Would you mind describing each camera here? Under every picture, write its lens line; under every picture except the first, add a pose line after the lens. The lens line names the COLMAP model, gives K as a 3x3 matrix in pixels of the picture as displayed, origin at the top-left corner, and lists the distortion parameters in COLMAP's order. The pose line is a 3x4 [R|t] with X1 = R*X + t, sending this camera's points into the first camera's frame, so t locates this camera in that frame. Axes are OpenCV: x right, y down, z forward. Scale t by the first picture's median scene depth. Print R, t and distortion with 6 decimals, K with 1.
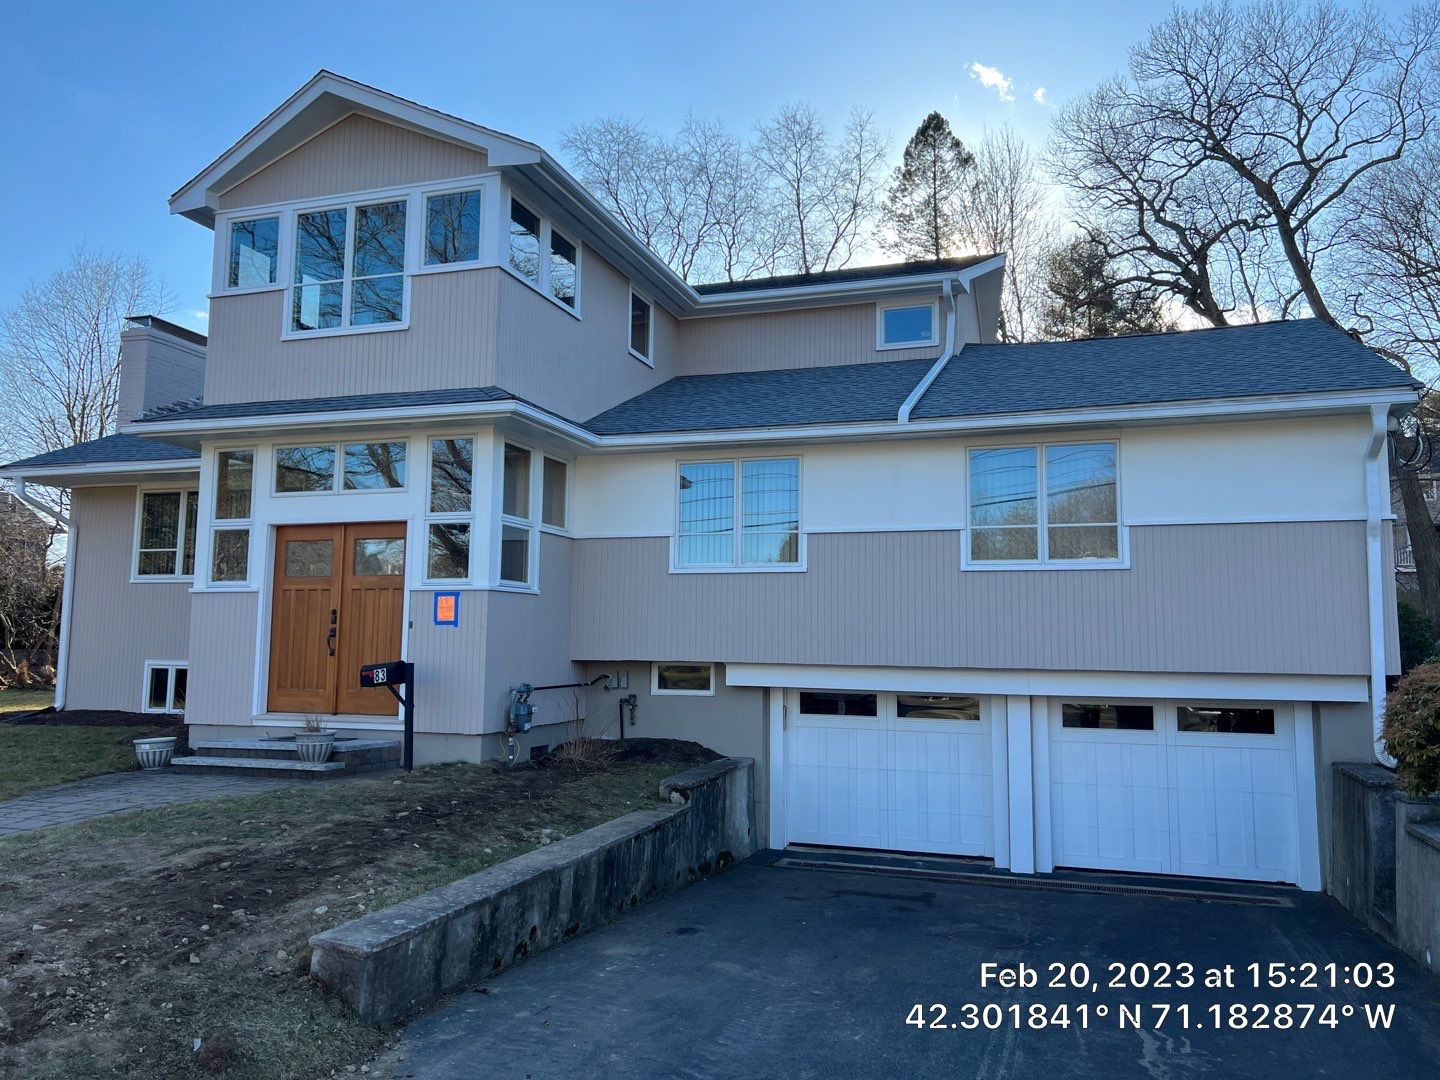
lens RADIAL K [[1080.5, 0, 725.2], [0, 1080.5, 540.6], [0, 0, 1]] dist [0.054613, -0.044249]
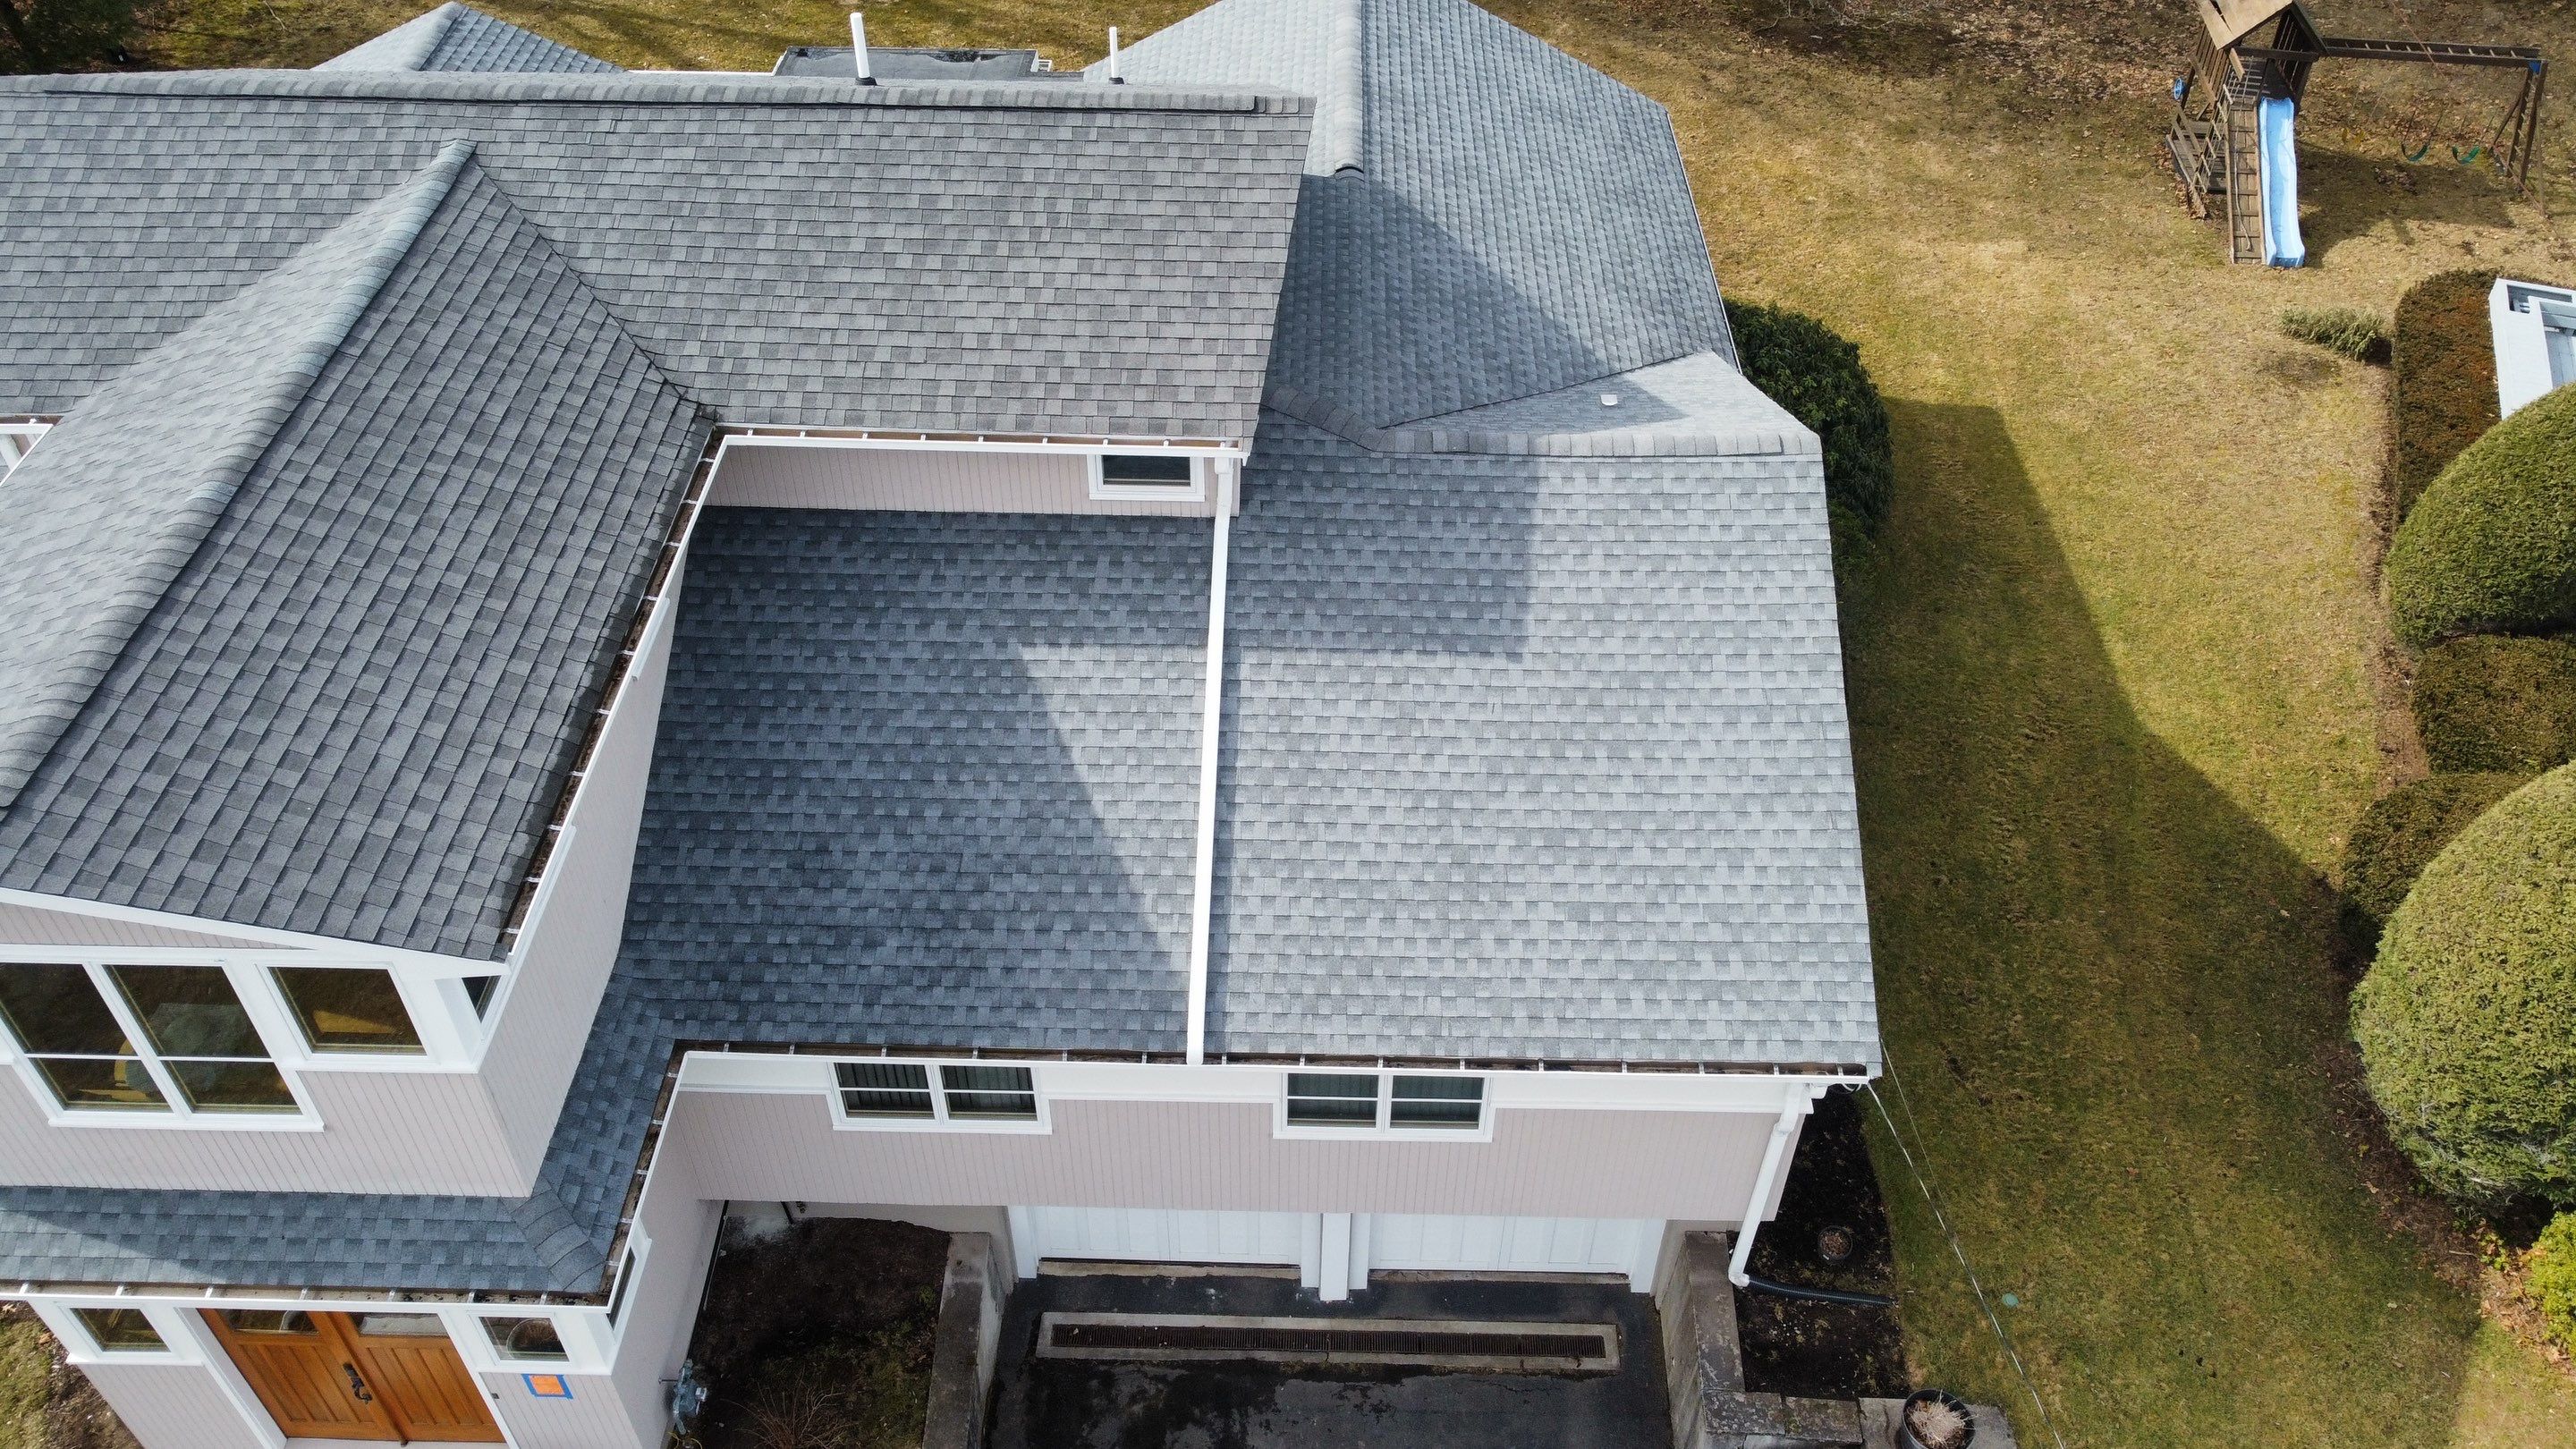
lens RADIAL K [[1952.1, 0, 1296.7], [0, 1952.1, 727.4], [0, 0, 1]] dist [0.008037, -0.010799]
pose [[0.954299, -0.203626, 0.218746, 0.005828], [-0.029305, 0.664666, 0.746566, -1.046678], [-0.297413, -0.718858, 0.628323, 0.357790]]
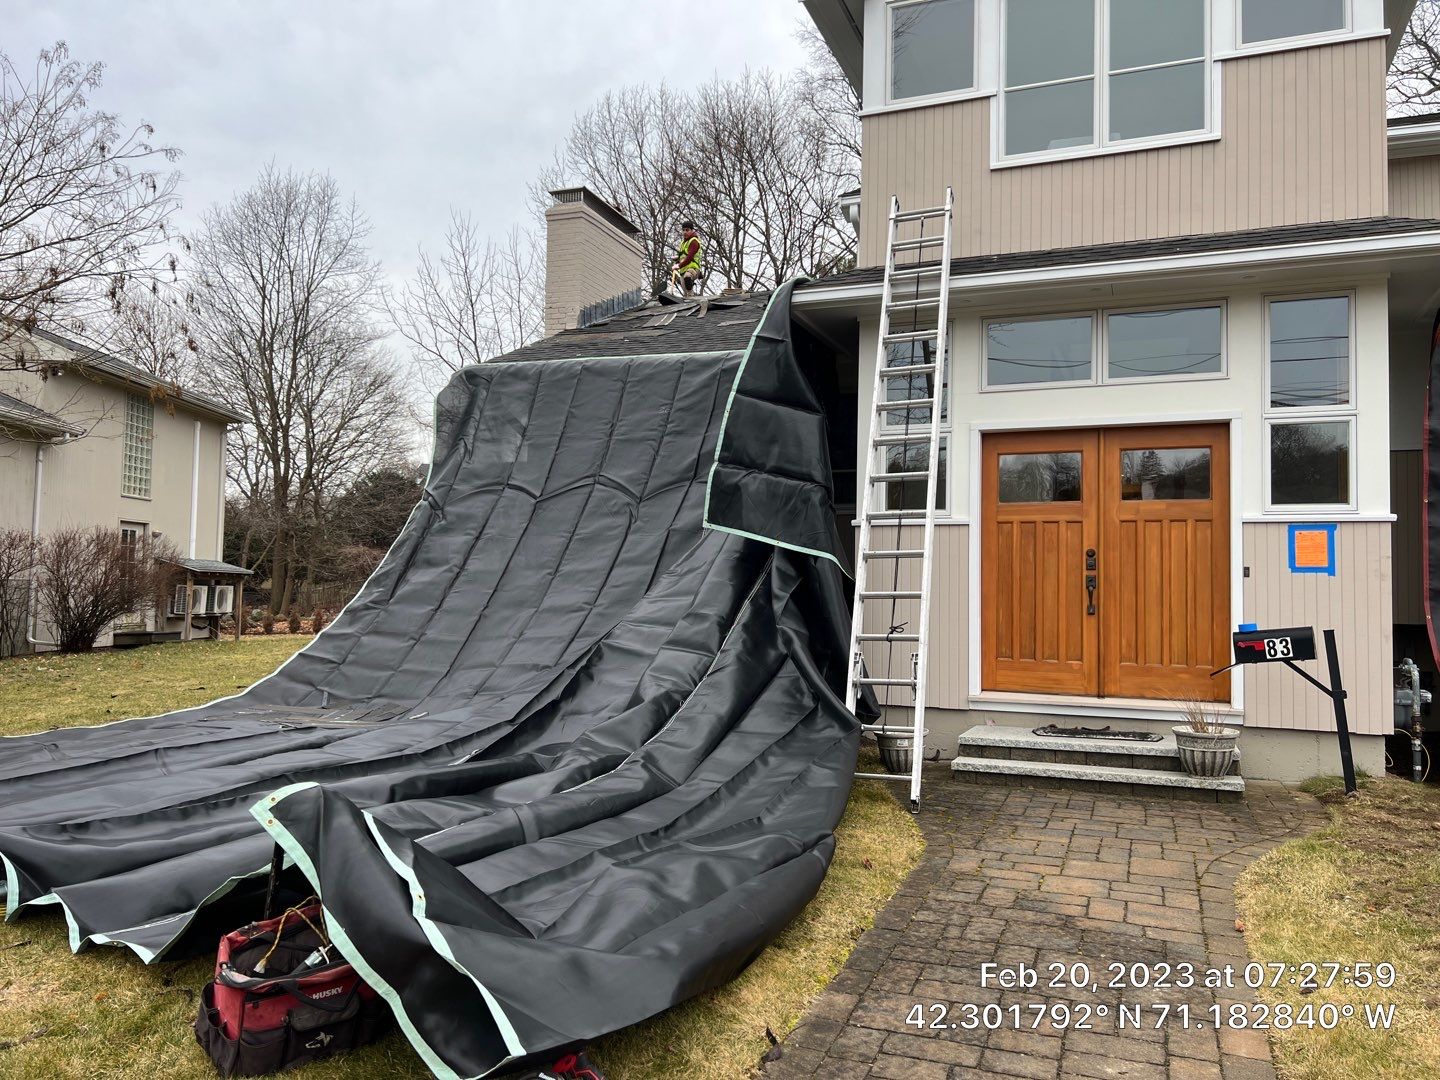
lens RADIAL K [[1080.5, 0, 725.2], [0, 1080.5, 540.6], [0, 0, 1]] dist [0.054613, -0.044249]
pose [[0.998376, 0.002377, -0.056914, -0.538050], [0.000469, 0.998752, 0.049951, 0.021373], [0.056962, -0.049897, 0.997129, 0.272520]]
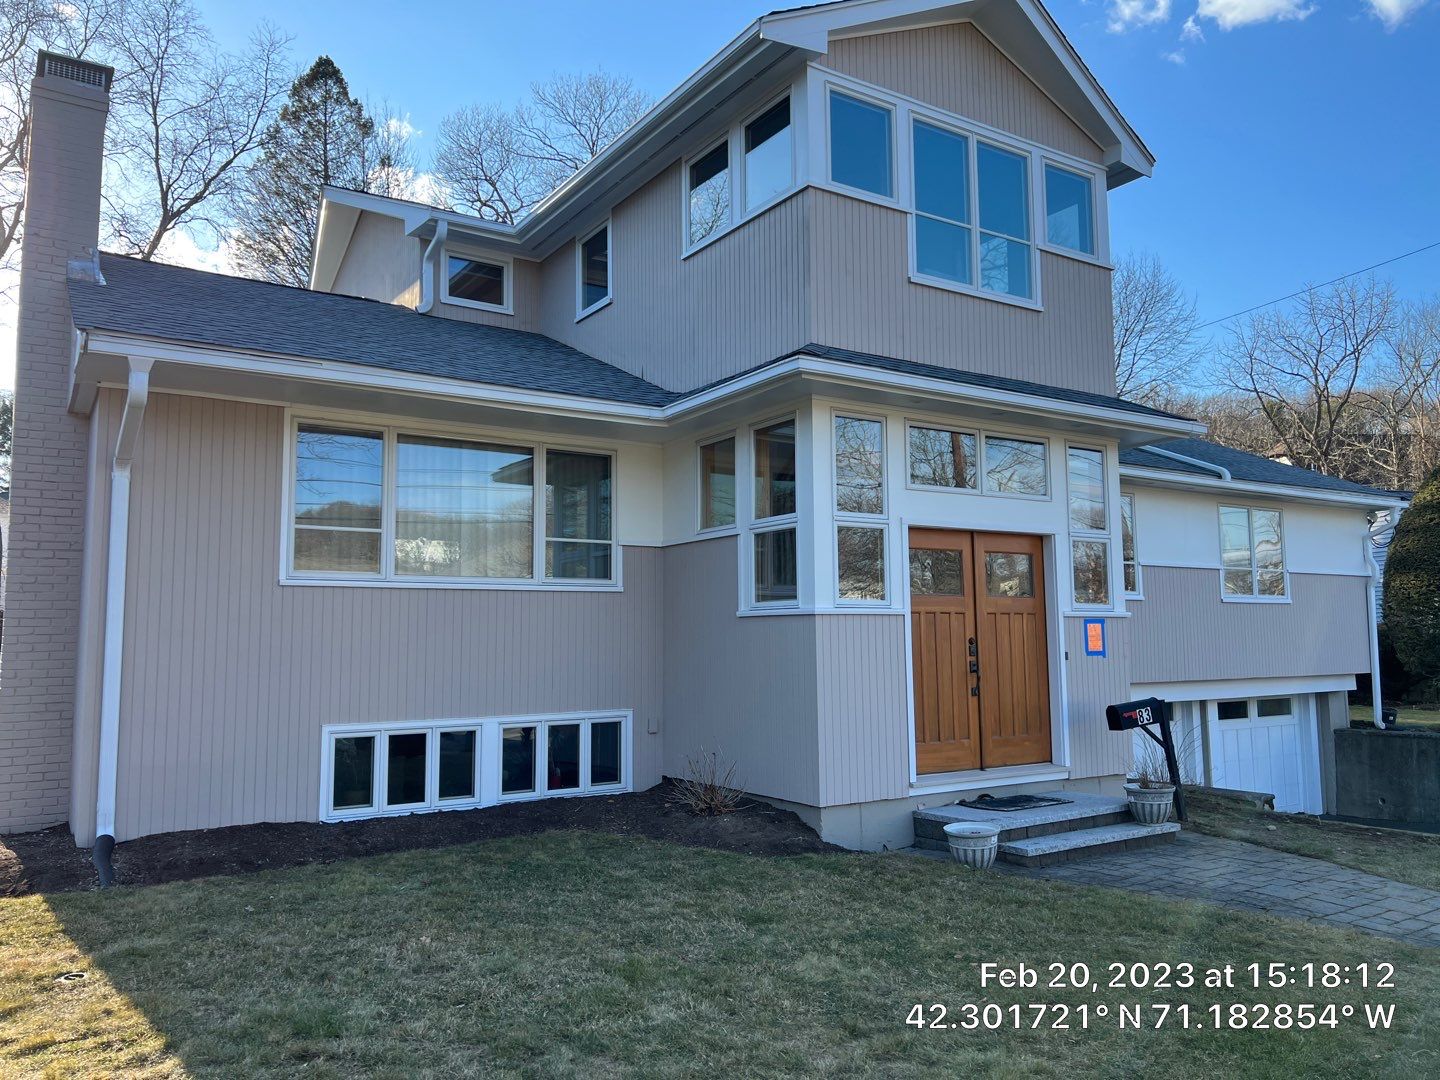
lens RADIAL K [[1080.5, 0, 725.2], [0, 1080.5, 540.6], [0, 0, 1]] dist [0.054613, -0.044249]
pose [[0.620075, 0.056358, 0.782515, -1.063762], [-0.059397, 0.997926, -0.024804, 0.021494], [-0.782290, -0.031099, 0.622137, 0.626867]]
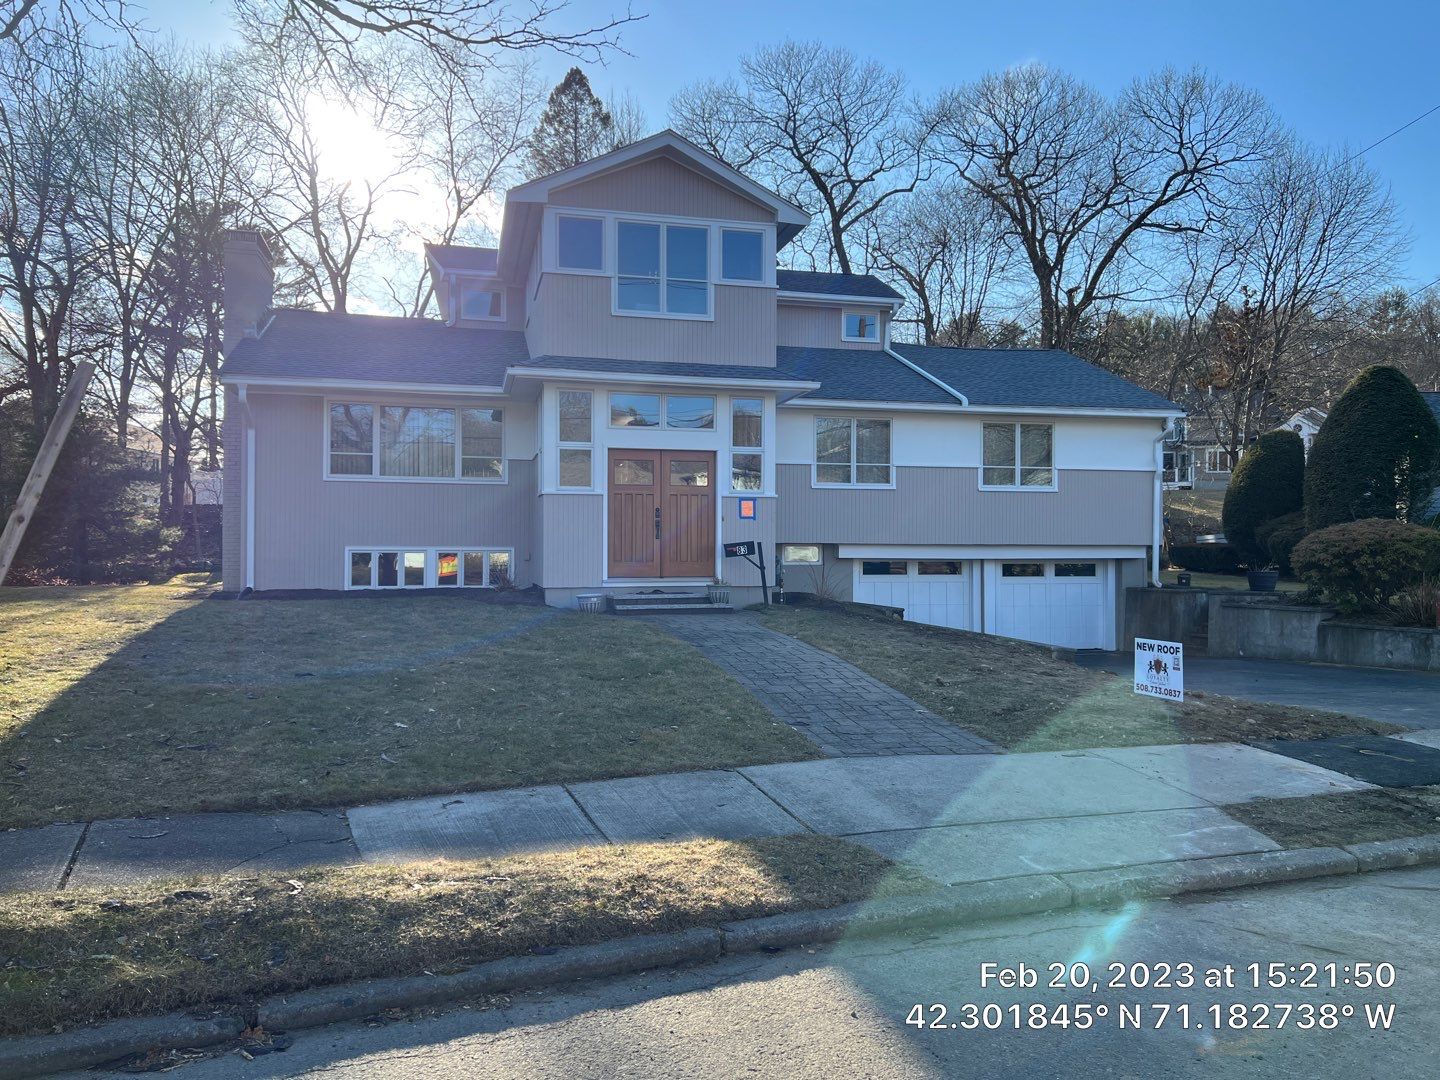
lens RADIAL K [[1080.9, 0, 726.0], [0, 1080.9, 542.2], [0, 0, 1]] dist [0.093879, -0.134120]
pose [[0.845466, -0.004780, 0.534008, -1.029275], [-0.045961, 0.995598, 0.081679, -0.013947], [-0.532048, -0.093600, 0.841525, -0.280264]]
